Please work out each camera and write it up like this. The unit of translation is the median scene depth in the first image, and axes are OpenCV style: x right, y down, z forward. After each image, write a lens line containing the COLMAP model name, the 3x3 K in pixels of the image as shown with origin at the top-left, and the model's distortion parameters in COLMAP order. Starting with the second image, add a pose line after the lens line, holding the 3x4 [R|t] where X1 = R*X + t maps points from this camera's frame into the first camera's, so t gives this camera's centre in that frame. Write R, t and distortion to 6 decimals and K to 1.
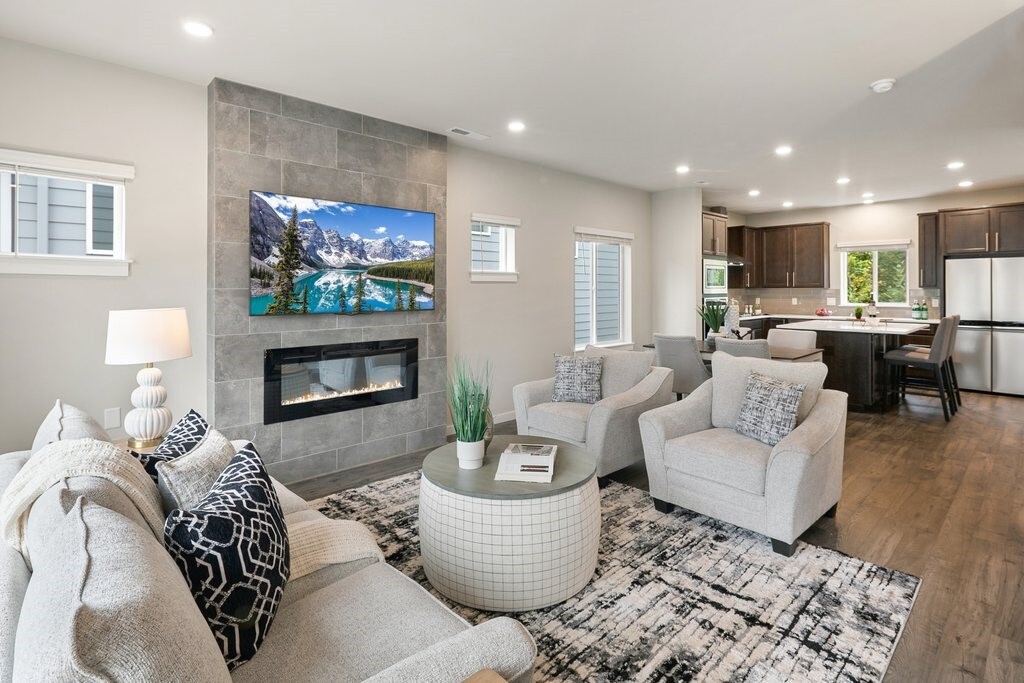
lens RADIAL K [[499.4, 0, 505.6], [0, 499.4, 285.9], [0, 0, 1]] dist [0.001172, -0.005292]
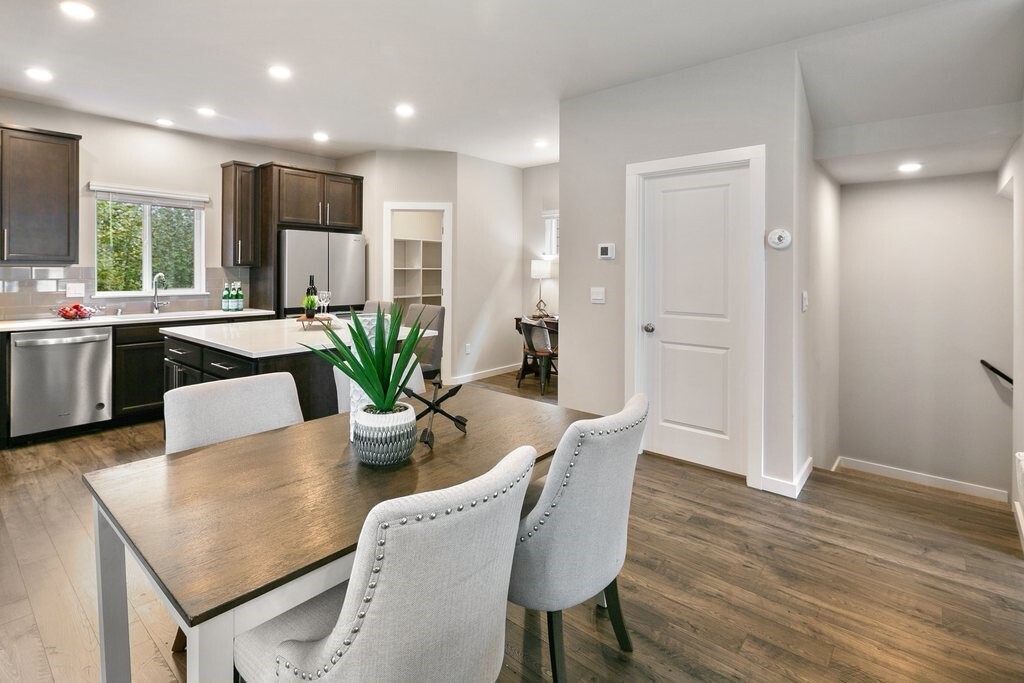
lens RADIAL K [[499.4, 0, 520.8], [0, 499.4, 275.3], [0, 0, 1]] dist [0.001172, -0.005292]
pose [[-0.128976, -0.003284, 0.991642, 0.083929], [-0.012697, 0.999918, 0.001660, 0.011091], [-0.991566, -0.012377, -0.129007, 0.737579]]
